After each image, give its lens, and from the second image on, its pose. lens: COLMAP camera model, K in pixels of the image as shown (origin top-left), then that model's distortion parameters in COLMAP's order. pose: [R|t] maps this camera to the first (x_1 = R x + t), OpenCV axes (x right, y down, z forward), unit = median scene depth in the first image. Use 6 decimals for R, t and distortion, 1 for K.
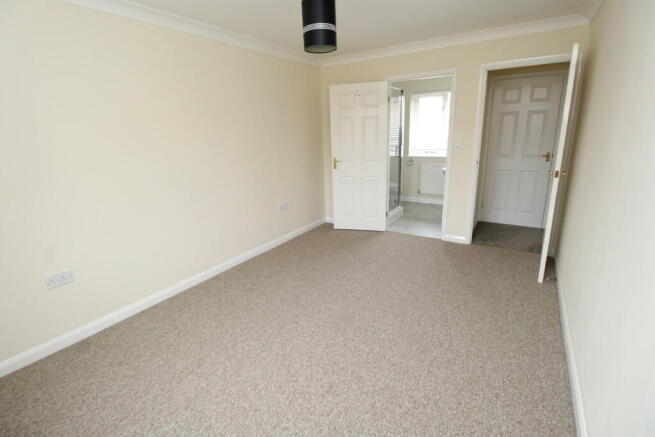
lens RADIAL K [[303.2, 0, 323.9], [0, 303.2, 209.4], [0, 0, 1]] dist [0.001250, -0.016283]
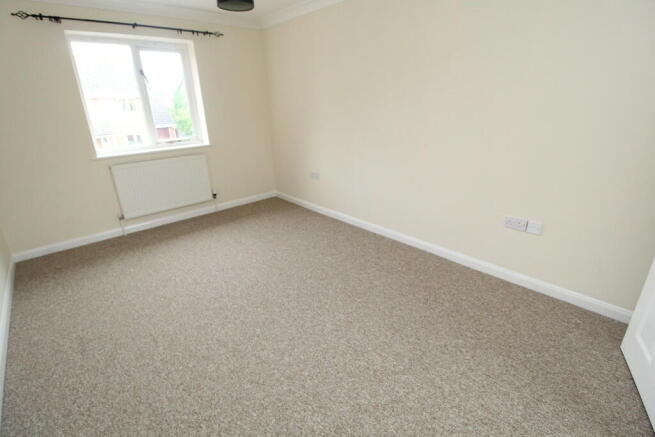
lens RADIAL K [[303.2, 0, 323.9], [0, 303.2, 209.4], [0, 0, 1]] dist [0.001250, -0.016283]
pose [[-0.246078, 0.360690, -0.899638, 0.656496], [-0.214359, 0.884943, 0.413432, -0.275701], [0.945249, 0.294582, -0.140448, 1.054234]]
